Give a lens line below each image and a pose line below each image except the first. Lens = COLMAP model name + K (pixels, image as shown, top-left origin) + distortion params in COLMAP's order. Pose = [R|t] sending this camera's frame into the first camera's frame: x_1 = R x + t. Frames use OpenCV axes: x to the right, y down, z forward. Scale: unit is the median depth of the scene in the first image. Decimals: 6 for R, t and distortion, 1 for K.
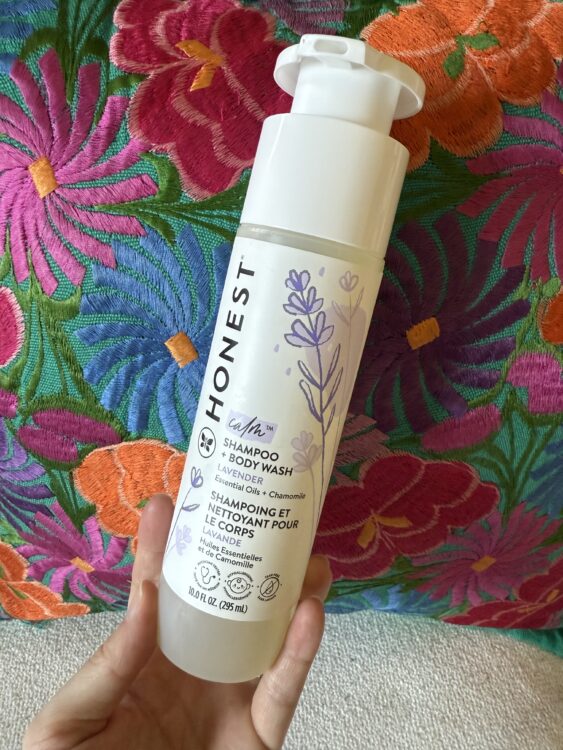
lens RADIAL K [[553.1, 0, 288.2], [0, 553.1, 349.8], [0, 0, 1]] dist [-0.106916, 0.148179]
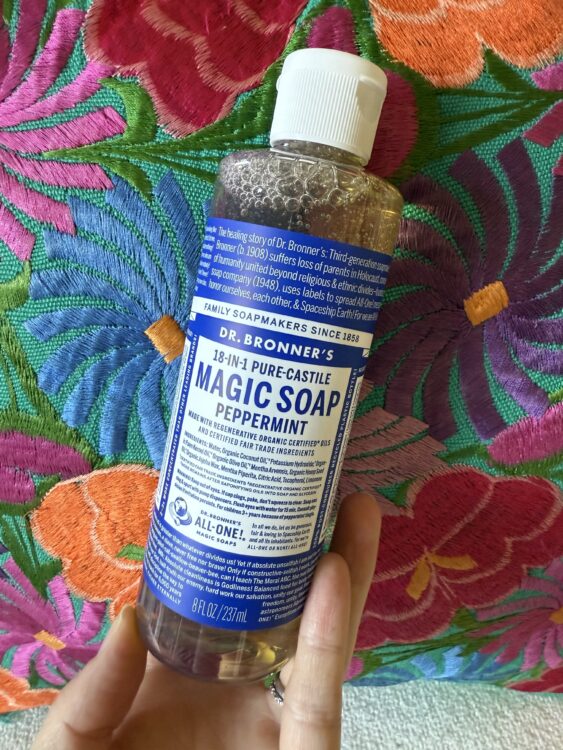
lens RADIAL K [[533.9, 0, 282.9], [0, 533.9, 350.7], [0, 0, 1]] dist [-0.009389, 0.004827]
pose [[0.998818, -0.048597, -0.000443, -0.029585], [0.048390, 0.995336, -0.083450, 0.071248], [0.004496, 0.083330, 0.996512, 0.234471]]
